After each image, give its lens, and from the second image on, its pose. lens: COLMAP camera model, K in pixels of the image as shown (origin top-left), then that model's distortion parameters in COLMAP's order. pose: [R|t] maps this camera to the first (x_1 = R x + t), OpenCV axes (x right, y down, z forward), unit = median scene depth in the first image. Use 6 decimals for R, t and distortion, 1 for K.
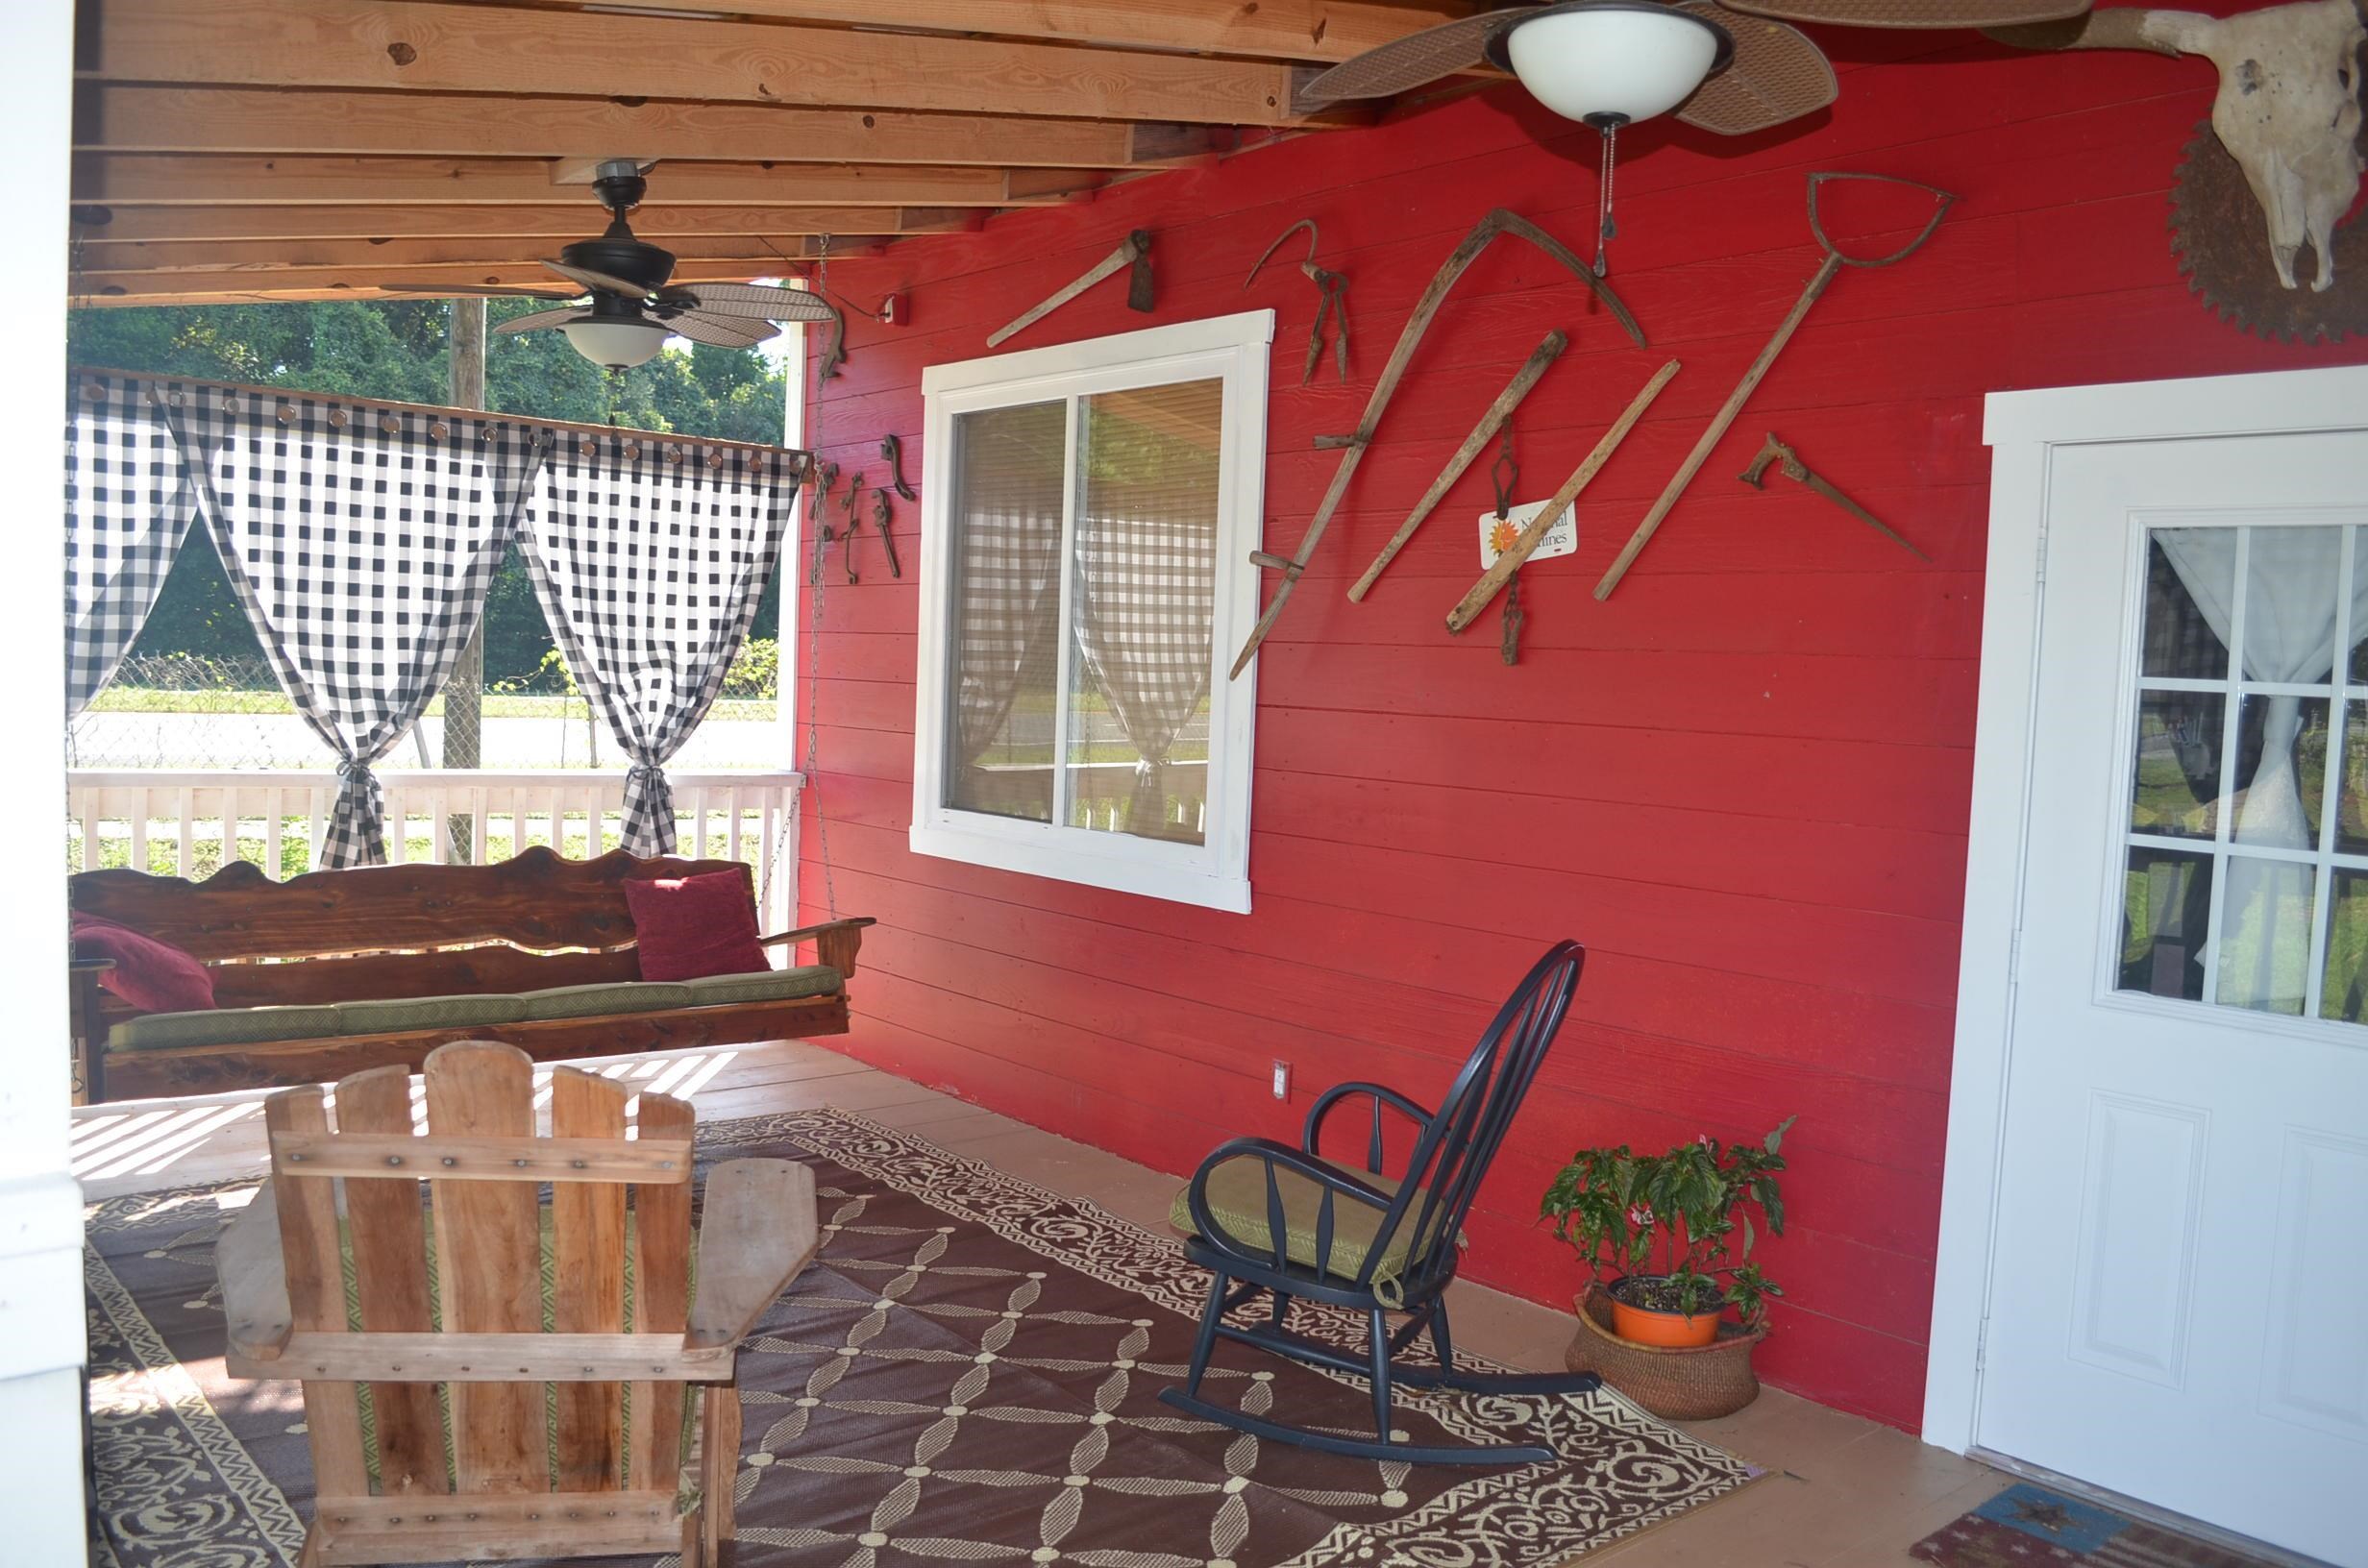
lens RADIAL K [[1879.6, 0, 1184.0], [0, 1879.6, 784.0], [0, 0, 1]] dist [-0.110911, 0.092409]
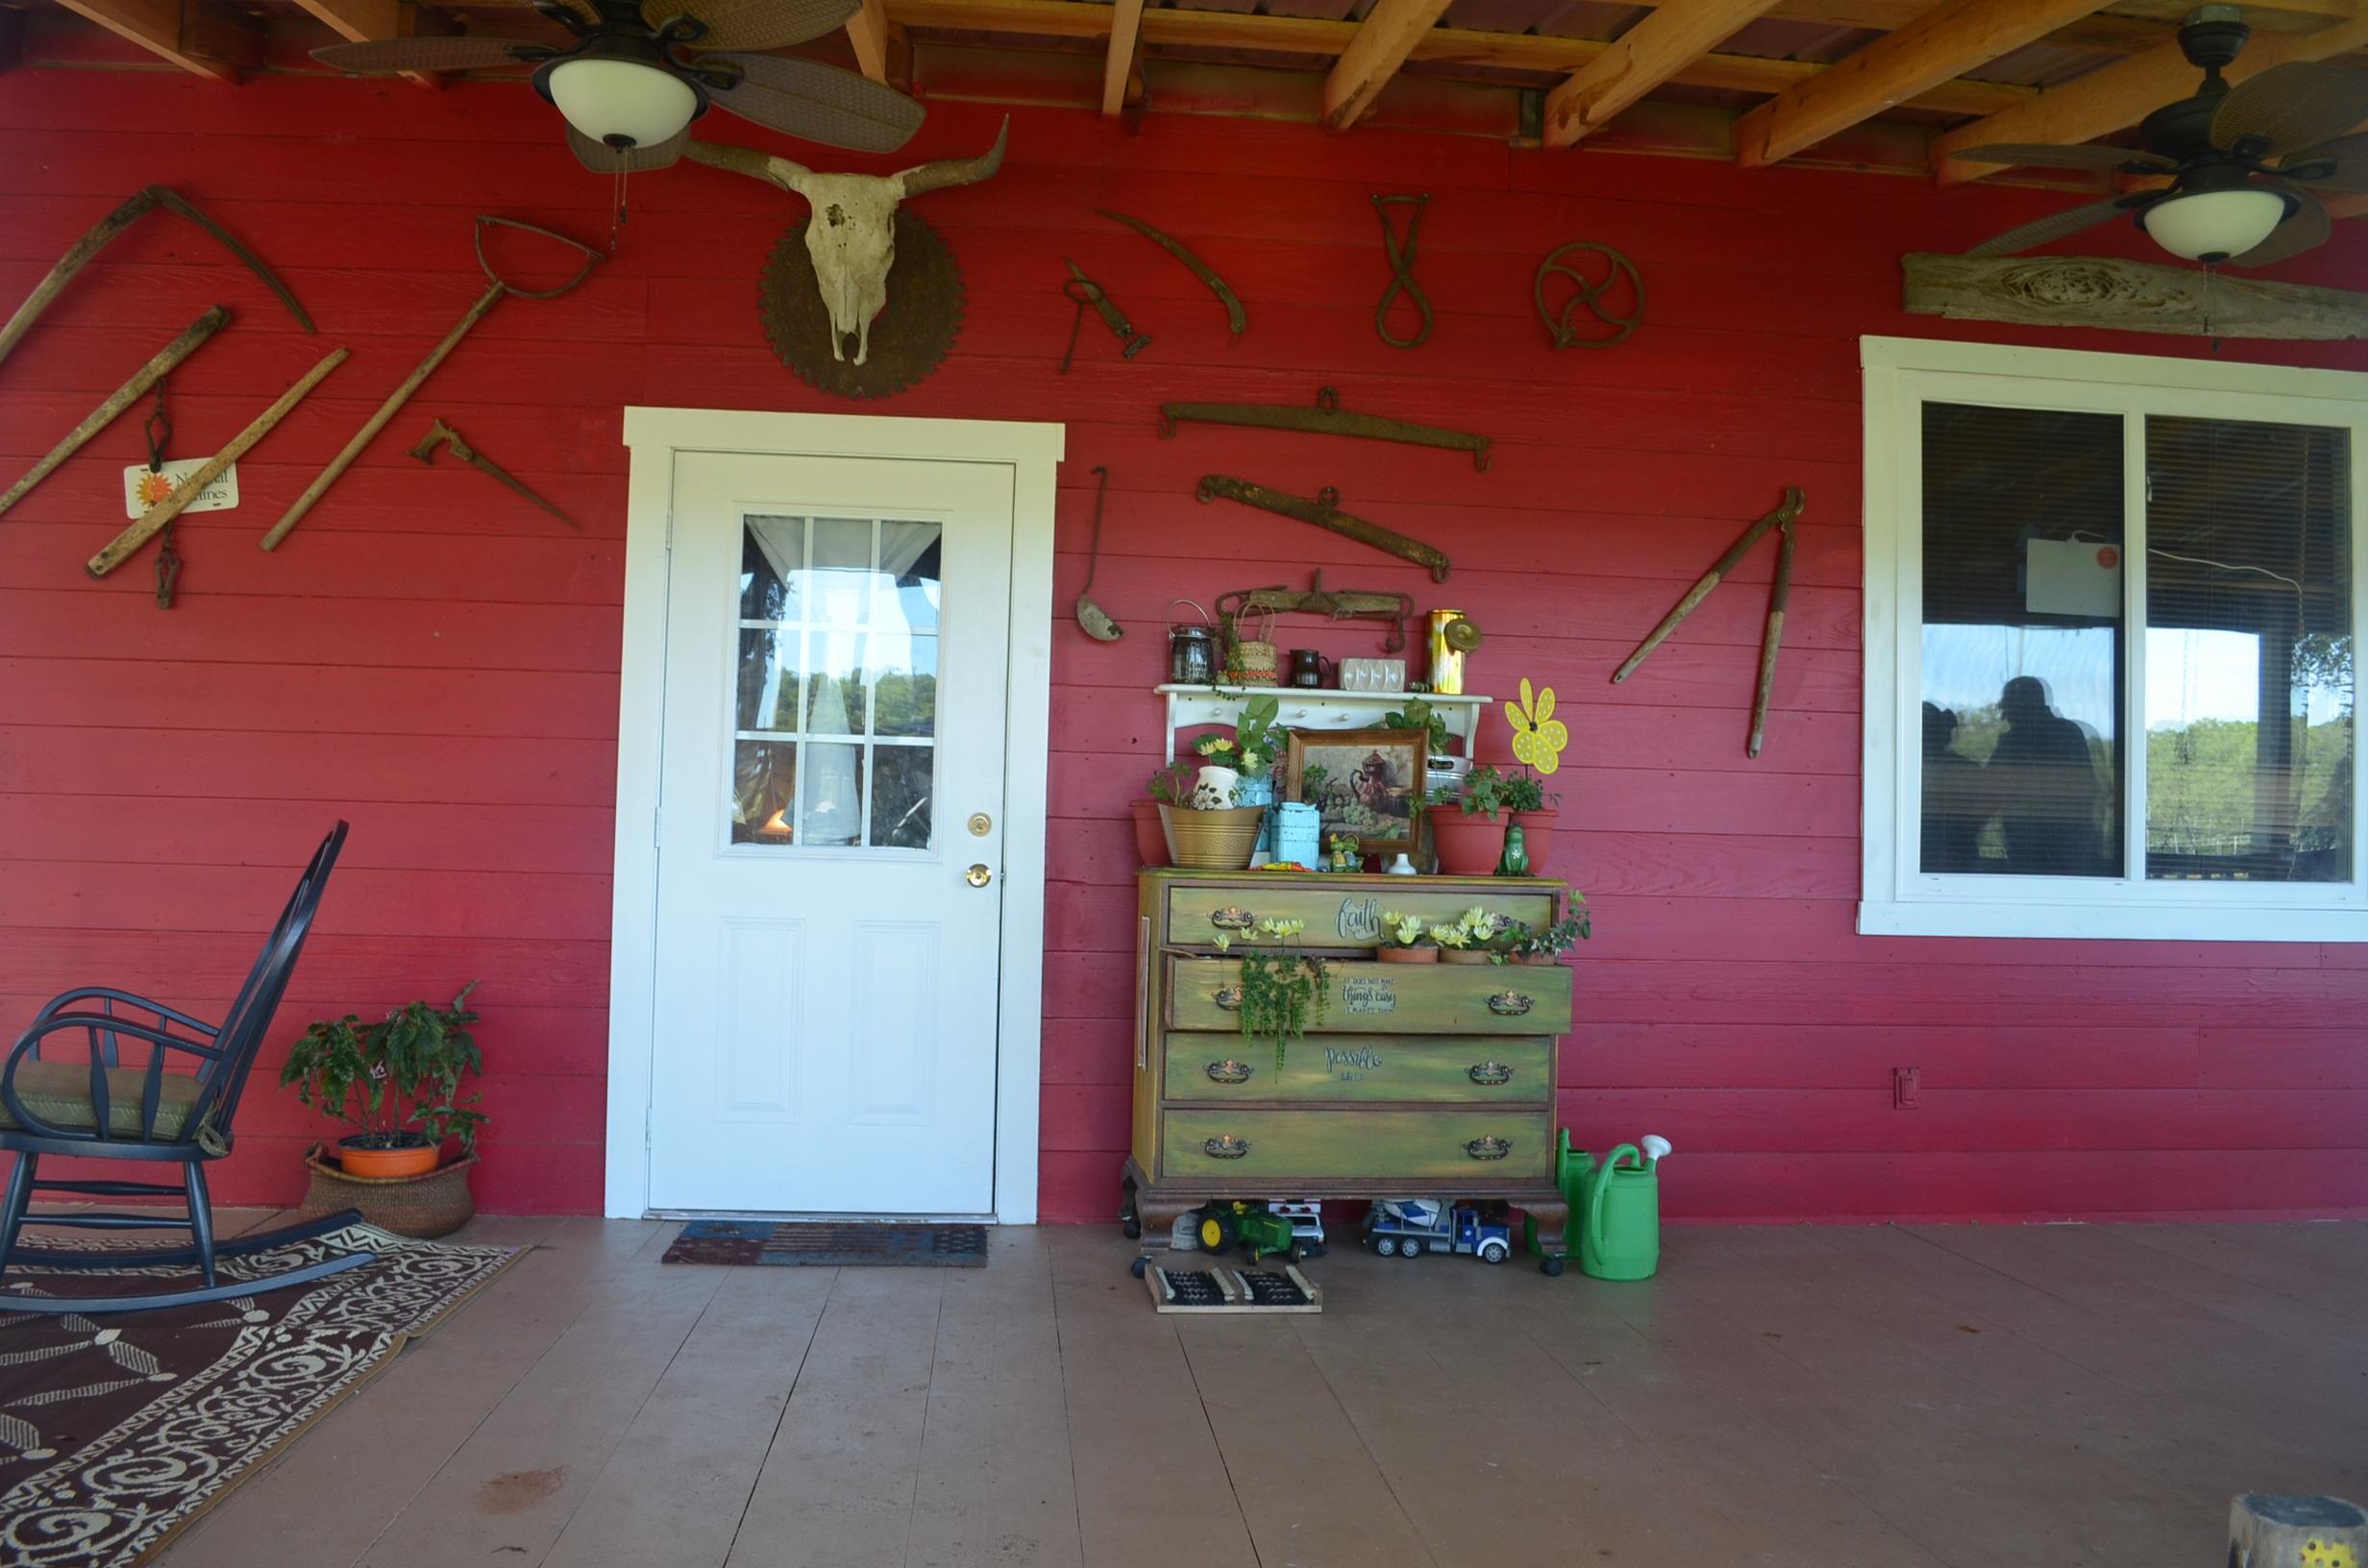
lens RADIAL K [[1879.6, 0, 1184.0], [0, 1879.6, 784.0], [0, 0, 1]] dist [-0.110911, 0.092409]
pose [[0.578821, 0.005021, 0.815440, -0.385583], [0.052601, 0.997669, -0.043481, 0.127397], [-0.813757, 0.068061, 0.577207, -0.077935]]
